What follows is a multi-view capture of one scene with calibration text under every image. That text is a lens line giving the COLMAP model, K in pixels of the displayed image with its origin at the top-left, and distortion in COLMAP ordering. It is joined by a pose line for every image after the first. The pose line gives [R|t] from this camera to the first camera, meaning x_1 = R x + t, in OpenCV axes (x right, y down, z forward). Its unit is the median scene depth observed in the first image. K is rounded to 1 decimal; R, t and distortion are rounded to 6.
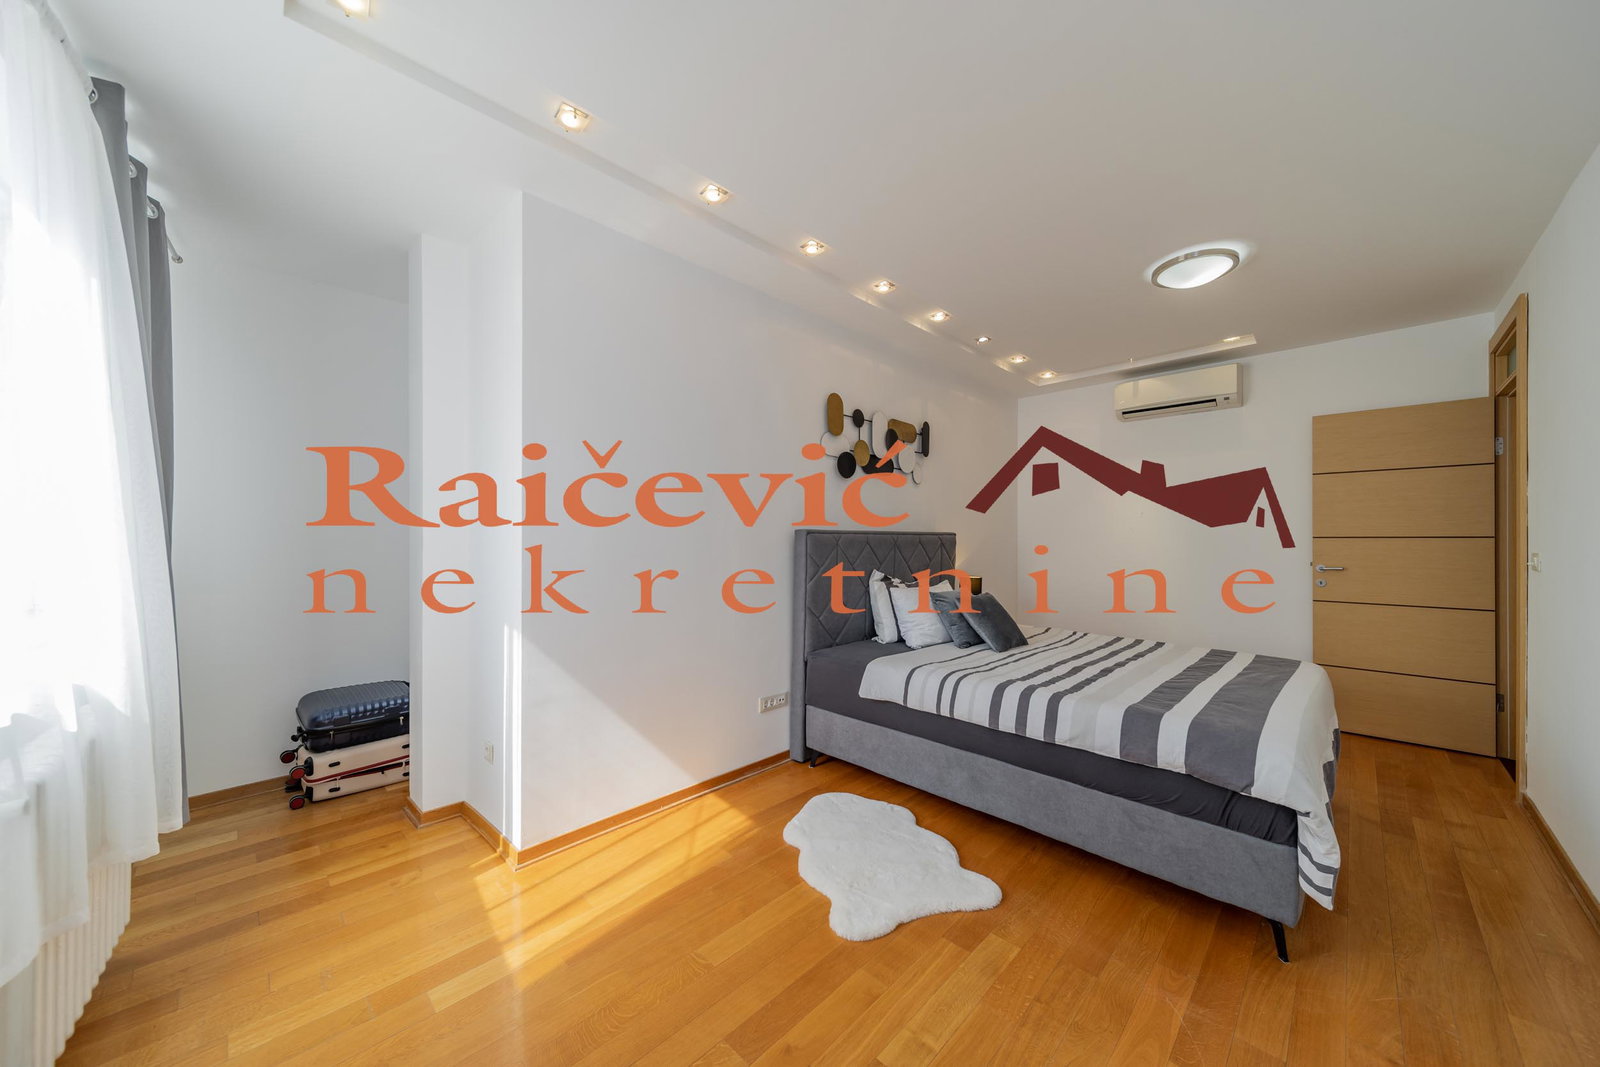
lens RADIAL K [[554.6, 0, 794.1], [0, 554.6, 537.9], [0, 0, 1]] dist [-0.000959, 0.000038]
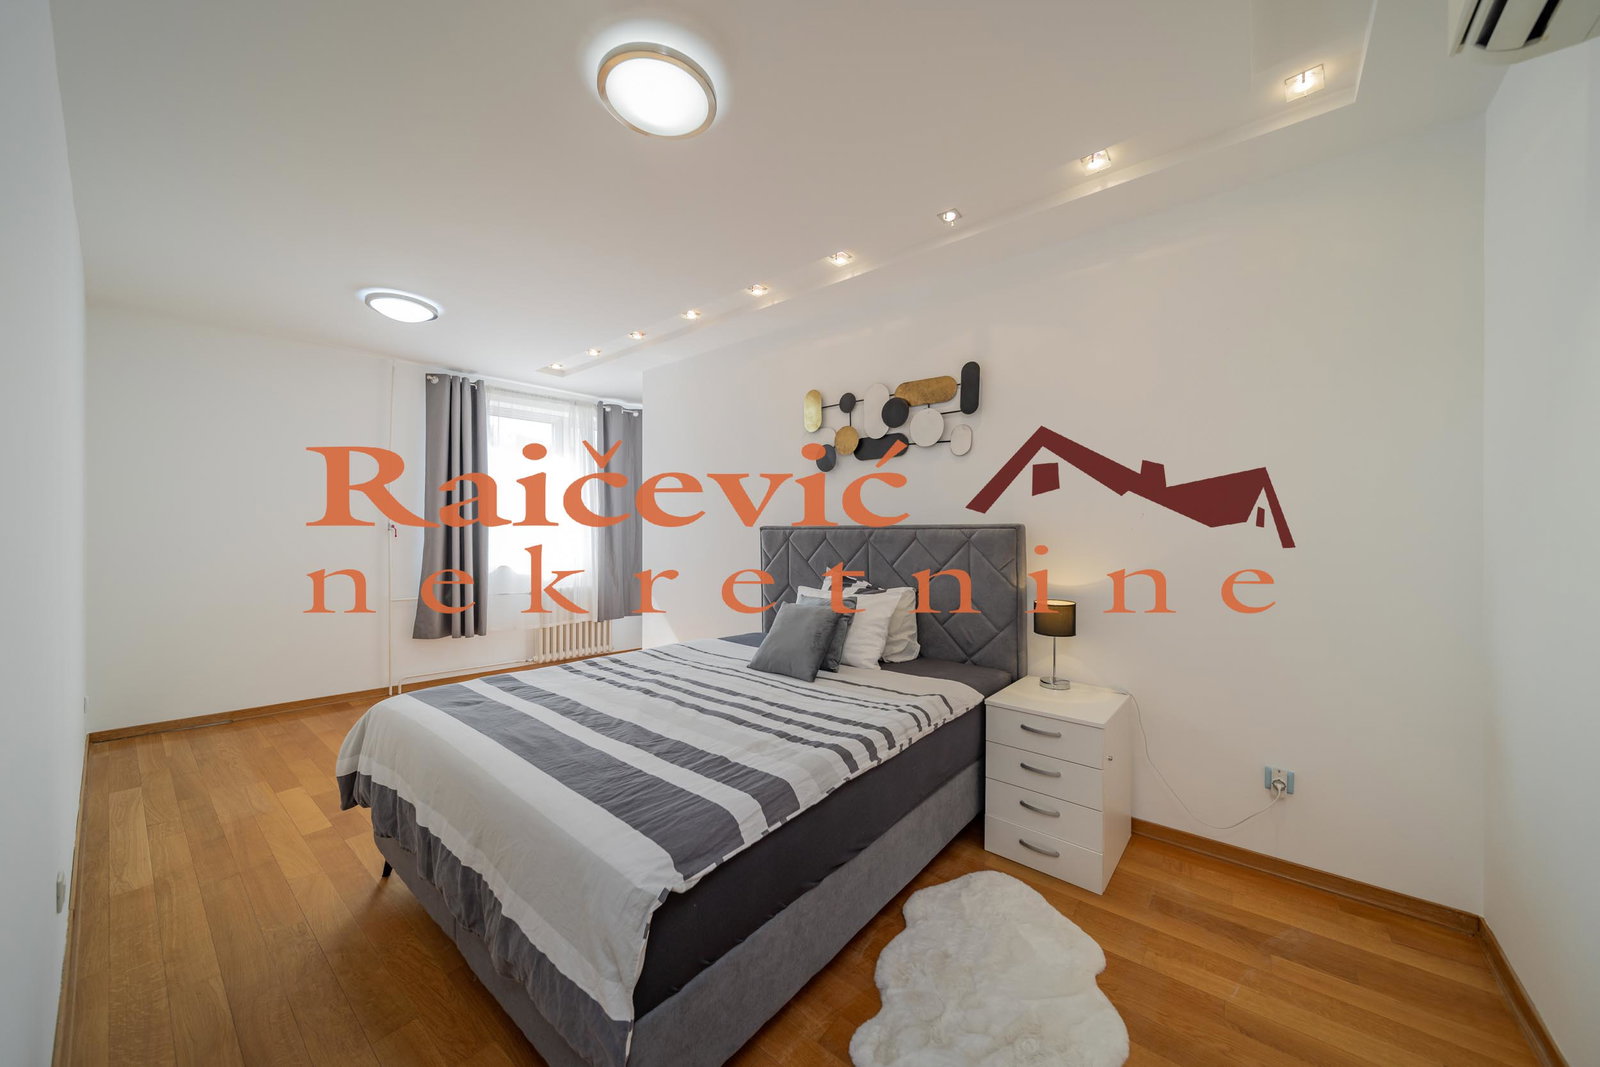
lens RADIAL K [[554.6, 0, 794.1], [0, 554.6, 537.9], [0, 0, 1]] dist [-0.000959, 0.000038]
pose [[0.112393, 0.005954, -0.993646, 1.011420], [-0.001204, 0.999982, 0.005856, 0.004378], [0.993663, 0.000538, 0.112398, 0.794361]]
